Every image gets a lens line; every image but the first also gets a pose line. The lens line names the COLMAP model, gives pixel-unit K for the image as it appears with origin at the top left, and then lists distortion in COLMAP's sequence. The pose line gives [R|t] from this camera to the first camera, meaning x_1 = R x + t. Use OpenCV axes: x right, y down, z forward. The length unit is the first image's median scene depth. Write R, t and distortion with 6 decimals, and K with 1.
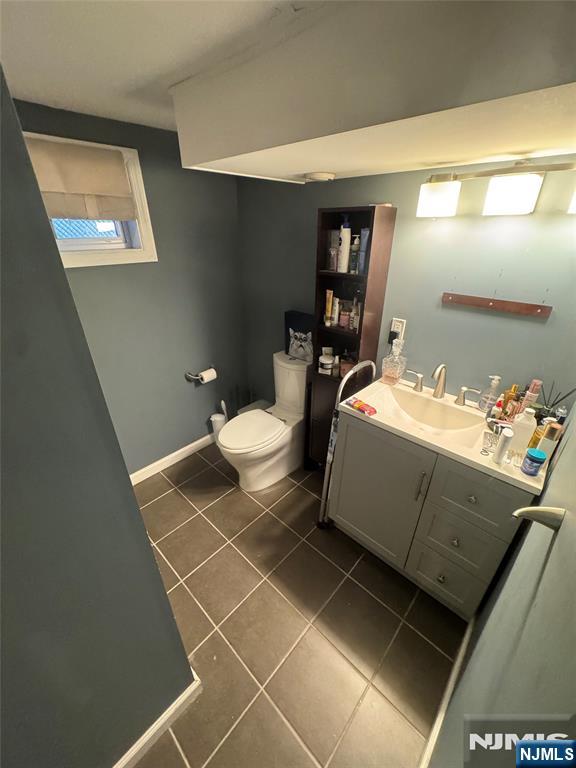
lens RADIAL K [[305.0, 0, 291.0], [0, 305.0, 383.8], [0, 0, 1]] dist [-0.010595, 0.001729]
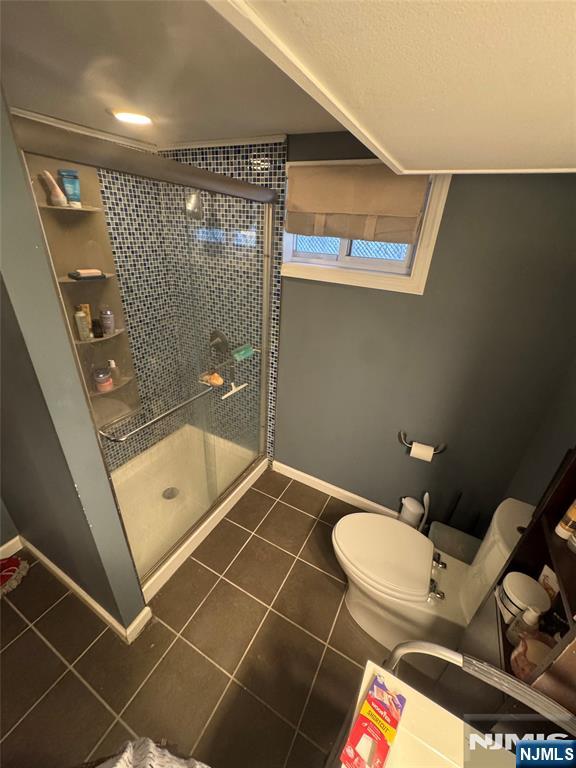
lens RADIAL K [[305.0, 0, 287.7], [0, 305.0, 384.2], [0, 0, 1]] dist [-0.010595, 0.001729]
pose [[0.245285, 0.445637, -0.860955, 0.247723], [-0.492996, 0.822018, 0.285029, -0.250533], [0.834740, 0.354534, 0.421326, 0.430883]]
